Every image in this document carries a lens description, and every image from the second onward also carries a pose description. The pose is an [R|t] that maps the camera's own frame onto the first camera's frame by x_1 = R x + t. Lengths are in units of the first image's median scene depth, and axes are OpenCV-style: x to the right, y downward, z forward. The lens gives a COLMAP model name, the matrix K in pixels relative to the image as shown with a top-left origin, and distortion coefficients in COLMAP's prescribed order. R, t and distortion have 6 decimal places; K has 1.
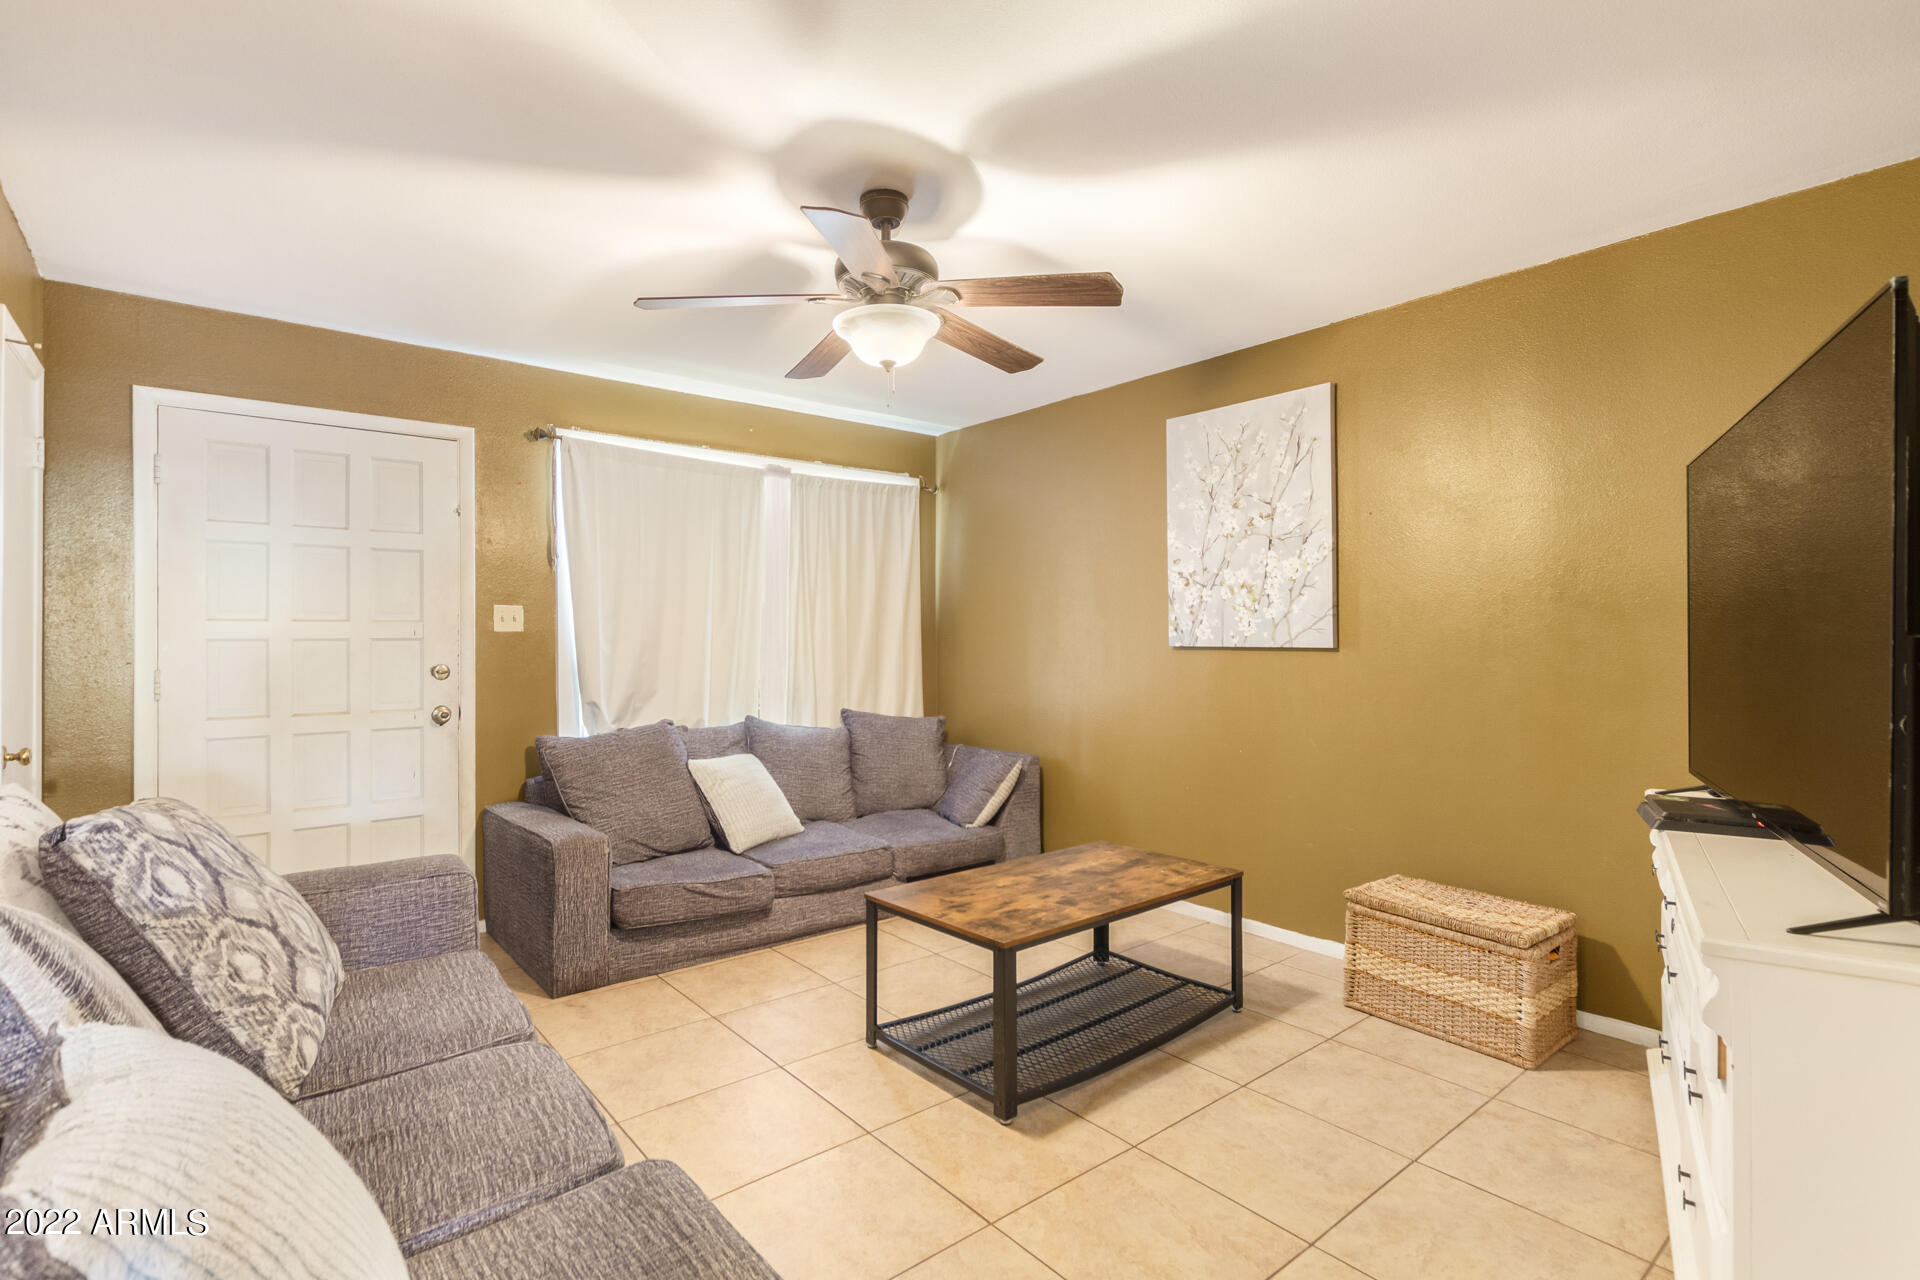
lens RADIAL K [[909.3, 0, 967.6], [0, 909.3, 635.4], [0, 0, 1]] dist [0.011769, -0.006503]
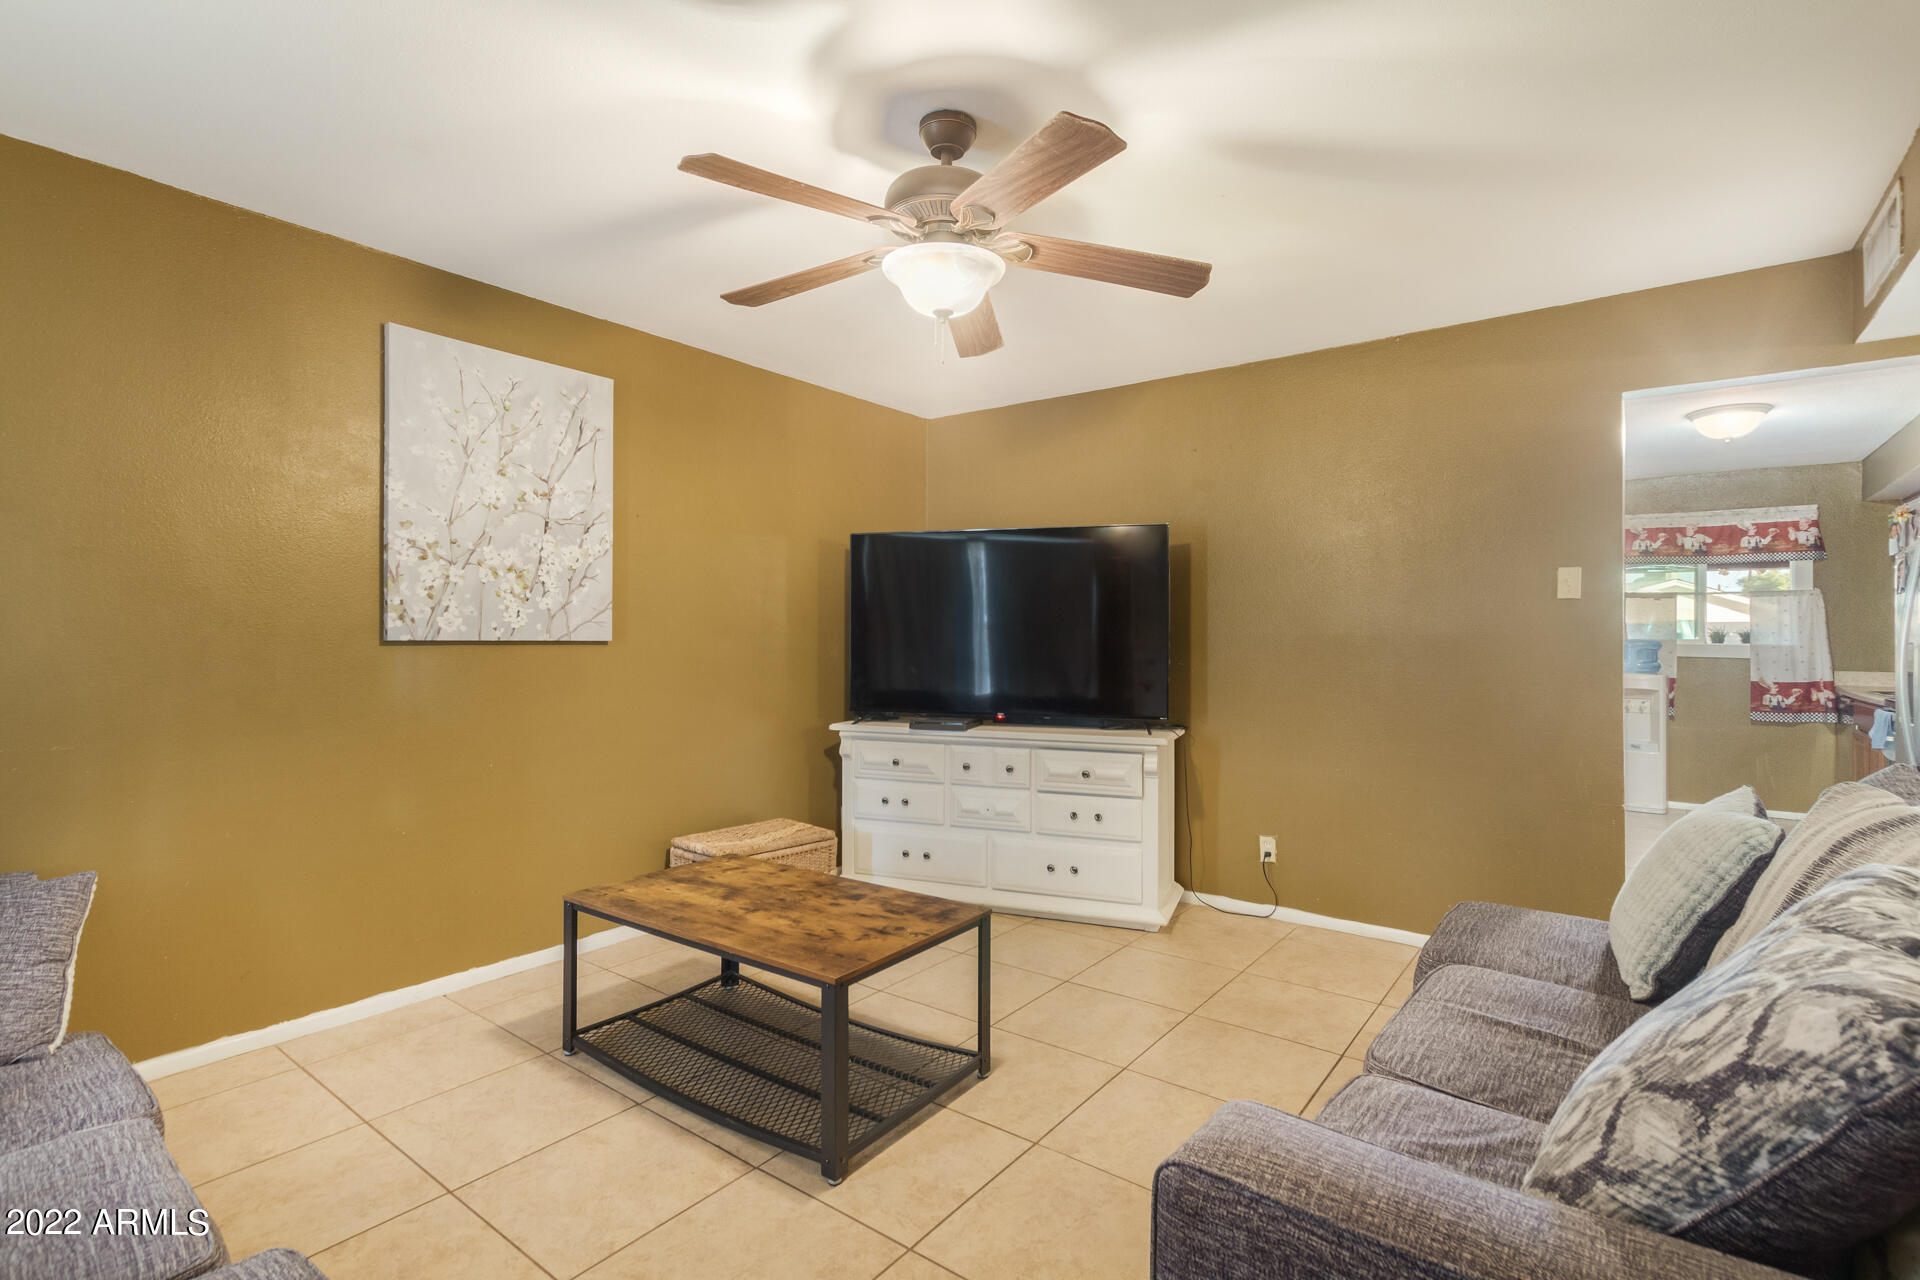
lens RADIAL K [[909.3, 0, 954.6], [0, 909.3, 627.2], [0, 0, 1]] dist [0.011769, -0.006503]
pose [[-0.235617, 0.011029, 0.971784, -0.650634], [-0.008024, 0.999879, -0.013293, 0.008453], [-0.971813, -0.010929, -0.235500, 0.831368]]
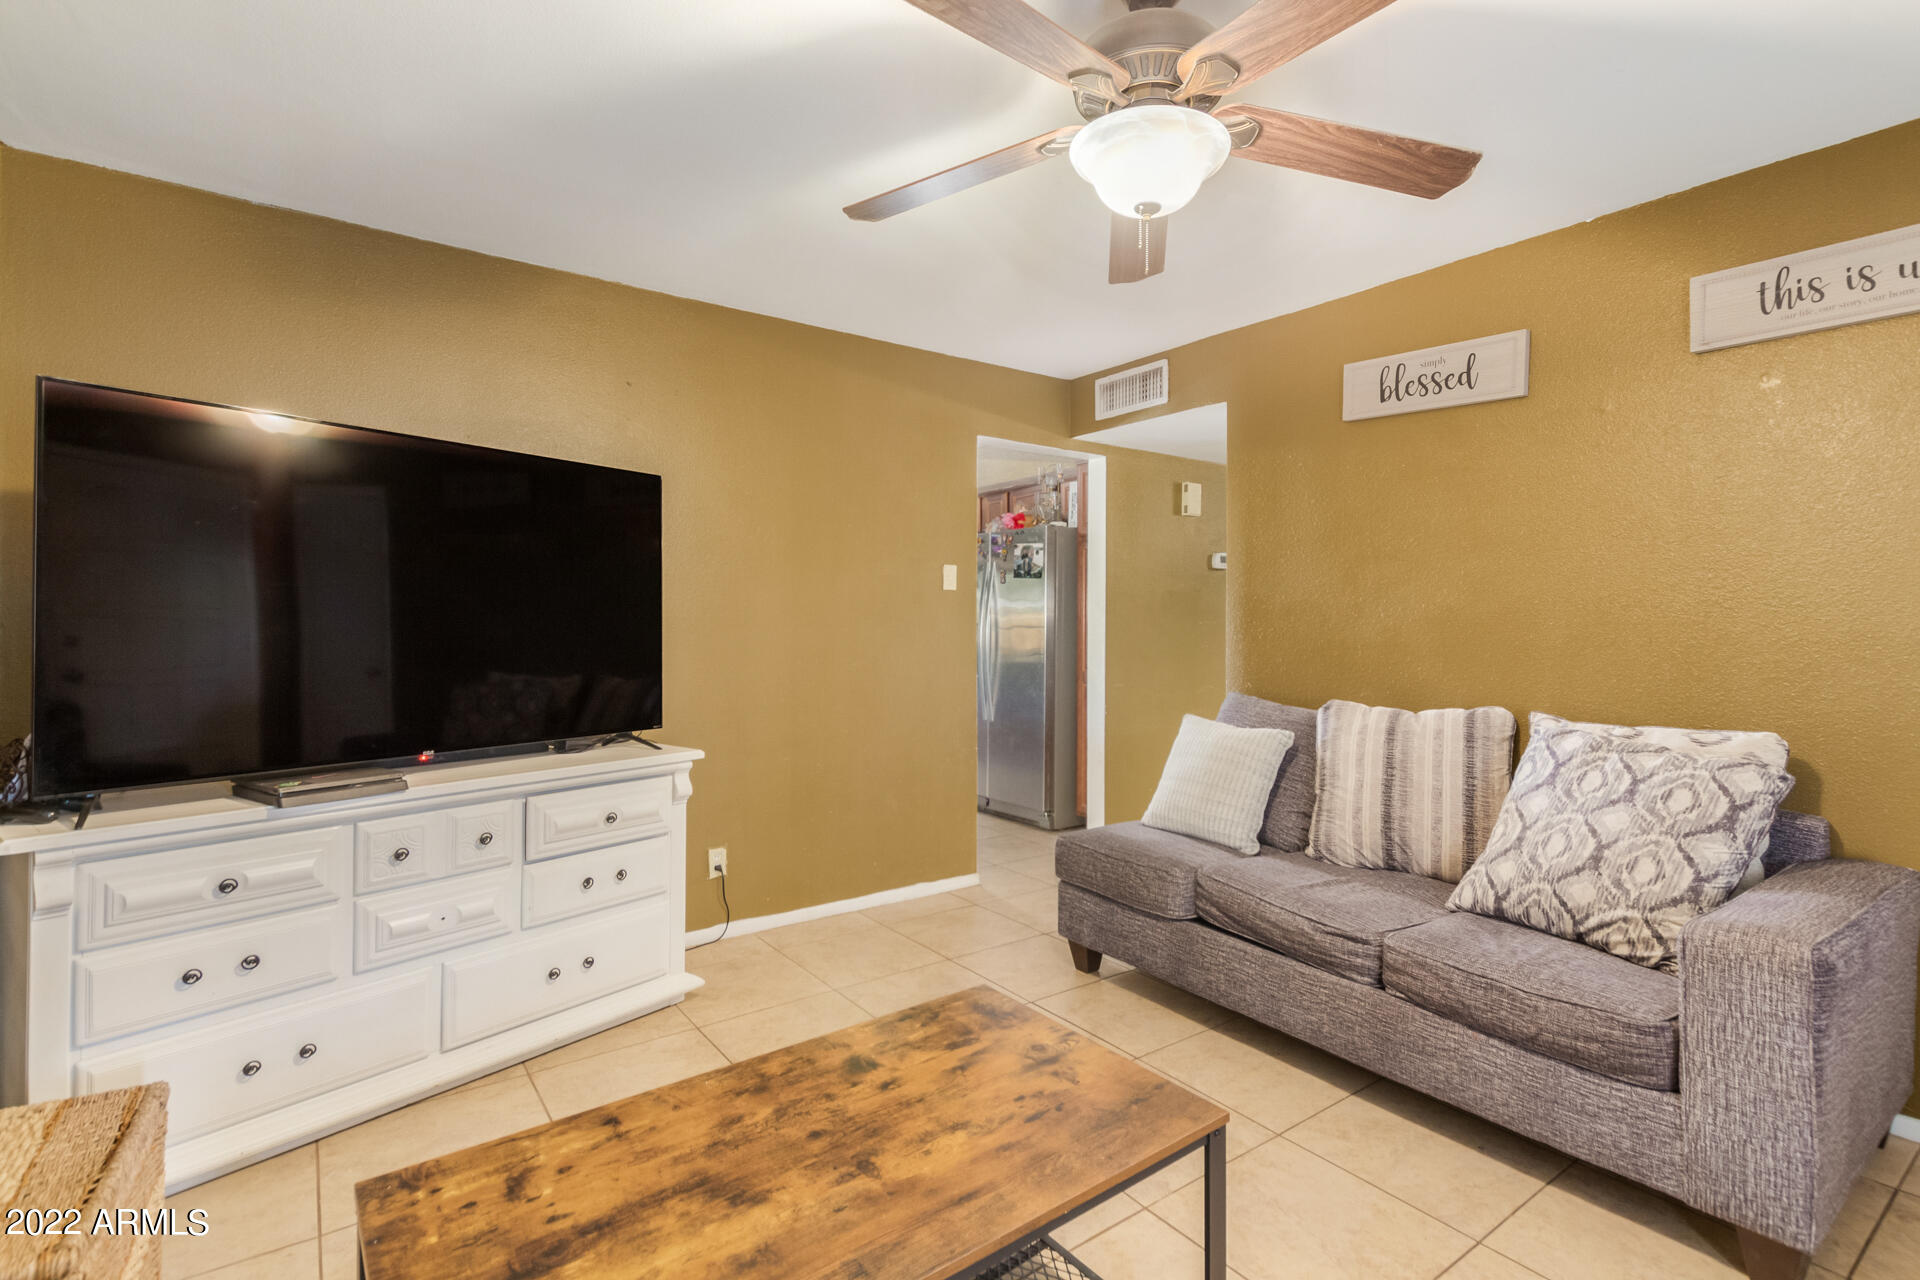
lens RADIAL K [[909.3, 0, 1004.1], [0, 909.3, 599.4], [0, 0, 1]] dist [0.011769, -0.006503]
pose [[-0.999641, -0.001278, 0.026766, 0.000538], [-0.002061, 0.999570, -0.029245, 0.006943], [-0.026718, -0.029289, -0.999214, 1.172389]]
